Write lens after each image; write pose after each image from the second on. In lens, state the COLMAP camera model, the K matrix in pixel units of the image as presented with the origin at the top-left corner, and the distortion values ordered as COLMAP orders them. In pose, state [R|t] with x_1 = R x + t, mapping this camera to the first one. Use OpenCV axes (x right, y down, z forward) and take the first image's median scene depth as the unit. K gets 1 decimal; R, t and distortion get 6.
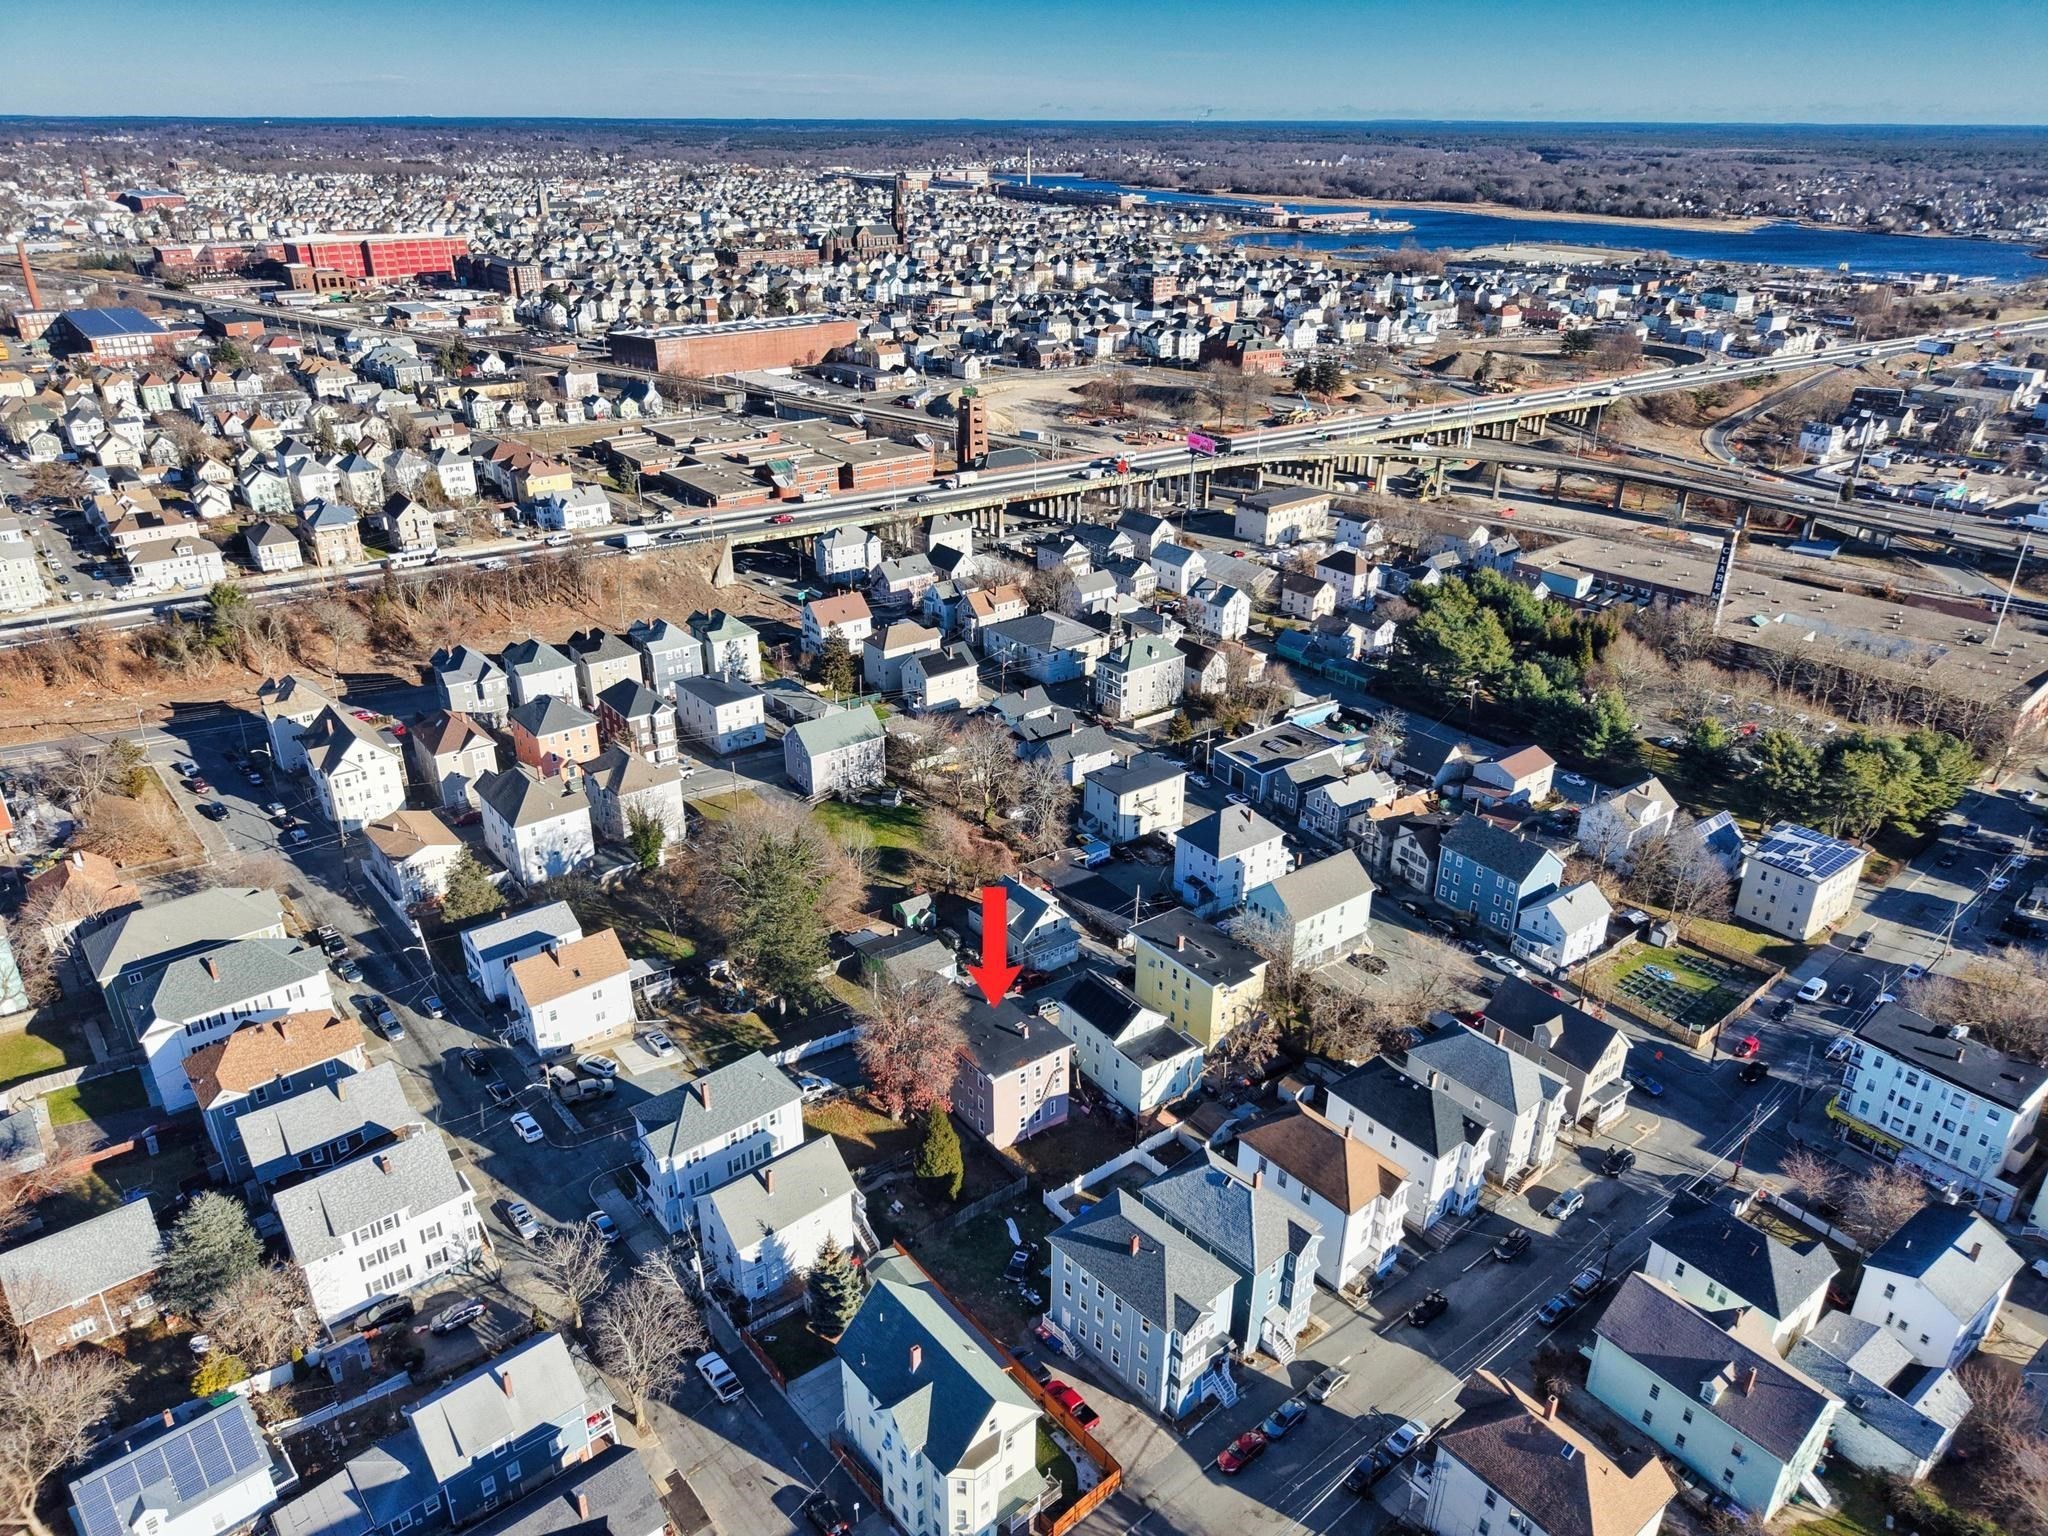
lens RADIAL K [[1356.7, 0, 1024.0], [0, 1356.7, 768.0], [0, 0, 1]] dist [0.011595, -0.010546]
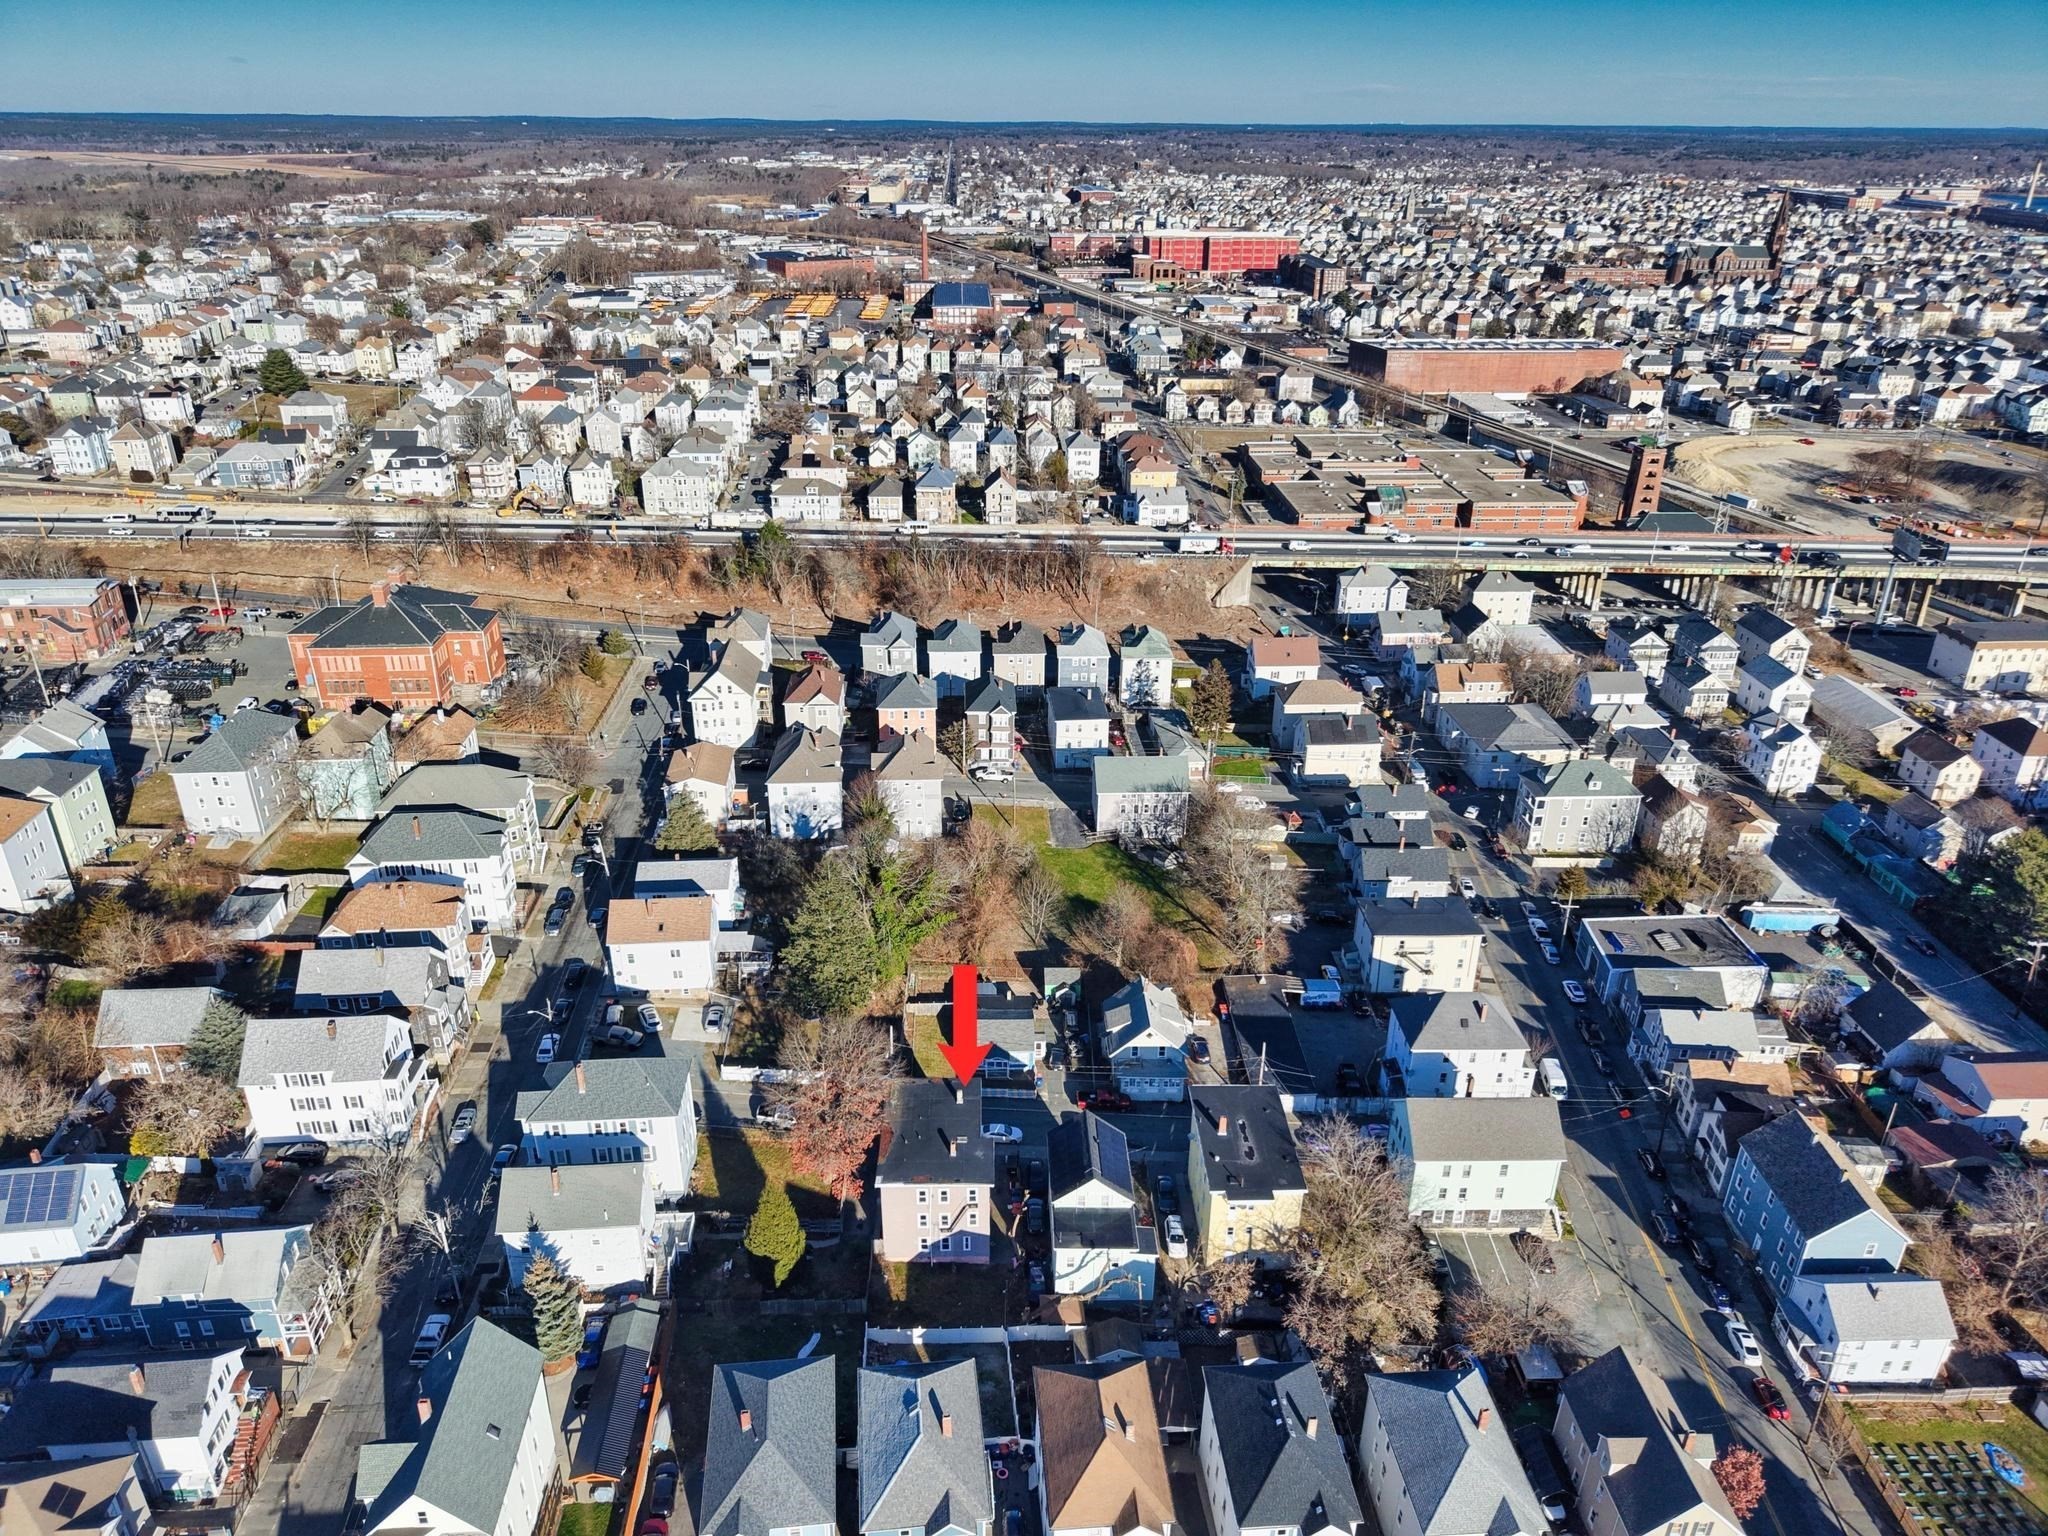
lens RADIAL K [[1356.7, 0, 1024.0], [0, 1356.7, 768.0], [0, 0, 1]] dist [0.011595, -0.010546]
pose [[0.817149, 0.250332, -0.519231, 0.172884], [-0.252625, 0.965188, 0.067765, -0.045949], [0.518120, 0.075797, 0.851943, 0.099720]]
